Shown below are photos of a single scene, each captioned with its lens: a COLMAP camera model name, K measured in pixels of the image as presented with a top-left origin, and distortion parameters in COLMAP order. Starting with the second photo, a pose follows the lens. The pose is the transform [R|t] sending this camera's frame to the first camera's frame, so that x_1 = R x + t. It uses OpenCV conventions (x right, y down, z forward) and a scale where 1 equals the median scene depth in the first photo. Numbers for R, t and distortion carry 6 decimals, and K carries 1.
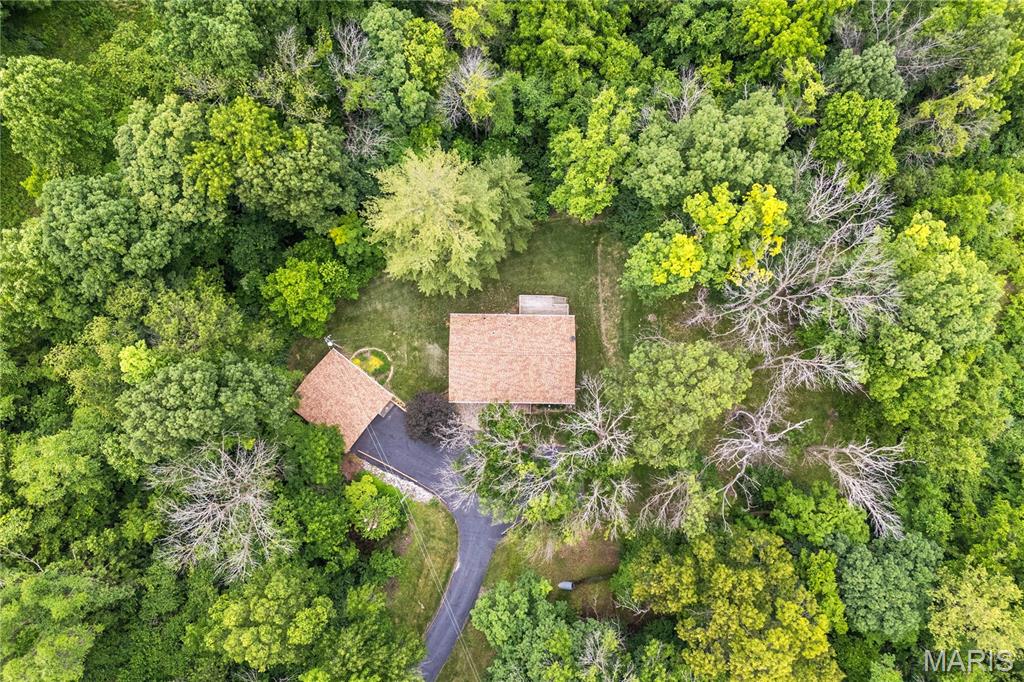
lens RADIAL K [[856.5, 0, 507.8], [0, 856.5, 343.6], [0, 0, 1]] dist [0.062572, -0.048219]
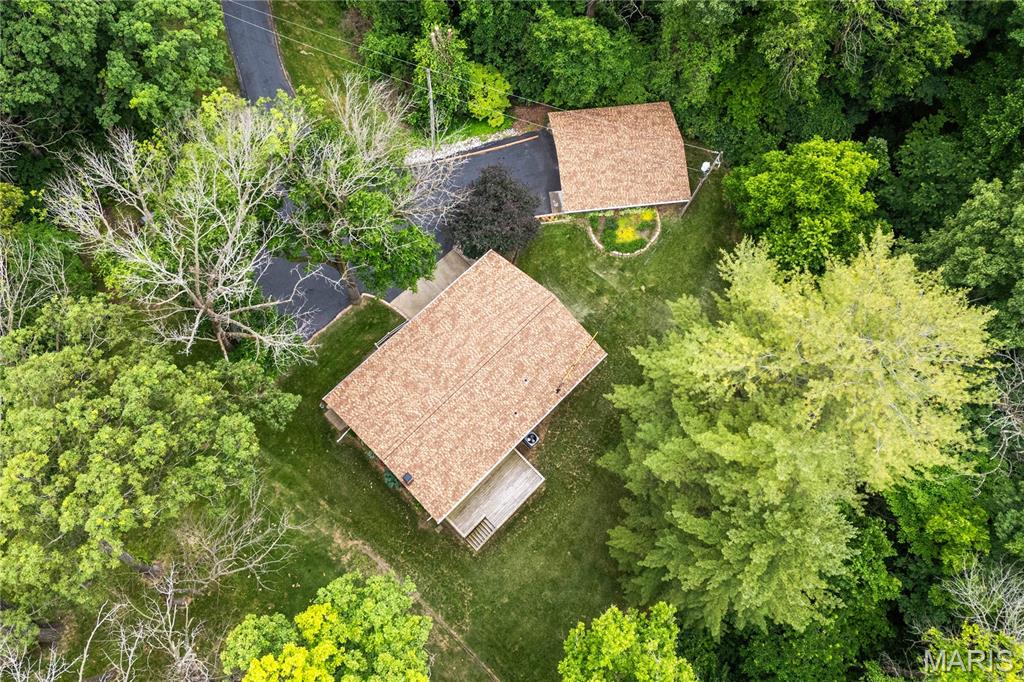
lens RADIAL K [[856.5, 0, 512.9], [0, 856.5, 338.7], [0, 0, 1]] dist [0.062572, -0.048219]
pose [[-0.697085, 0.657377, -0.286231, 0.118886], [-0.716458, -0.623299, 0.313347, -0.153640], [0.027580, 0.423503, 0.905475, 0.489404]]
